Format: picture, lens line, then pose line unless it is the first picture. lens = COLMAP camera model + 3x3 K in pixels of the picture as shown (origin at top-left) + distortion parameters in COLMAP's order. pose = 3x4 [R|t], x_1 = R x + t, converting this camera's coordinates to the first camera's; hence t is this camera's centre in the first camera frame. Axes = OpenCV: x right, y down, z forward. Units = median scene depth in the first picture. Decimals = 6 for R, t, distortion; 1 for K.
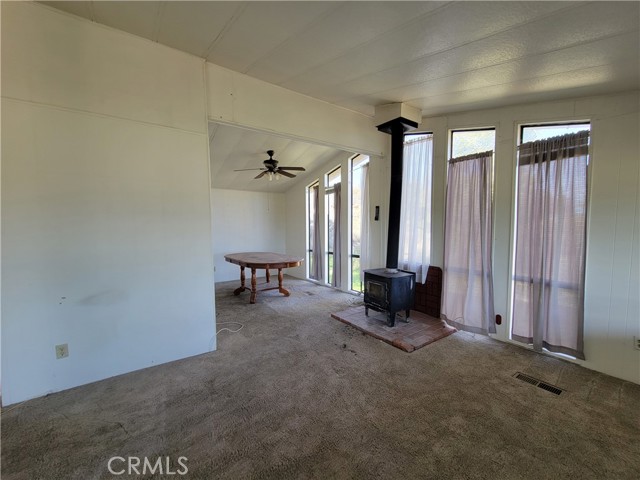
lens RADIAL K [[259.2, 0, 320.1], [0, 259.2, 243.6], [0, 0, 1]] dist [-0.002155, -0.000911]
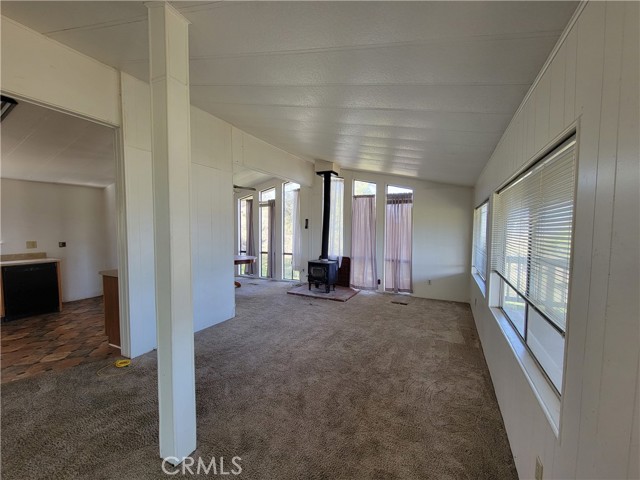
lens RADIAL K [[259.2, 0, 318.5], [0, 259.2, 242.5], [0, 0, 1]] dist [-0.002155, -0.000911]
pose [[0.879542, -0.010912, 0.475697, -0.630842], [0.018825, 0.999752, -0.011872, 0.012655], [-0.475449, 0.019397, 0.879529, -0.497687]]
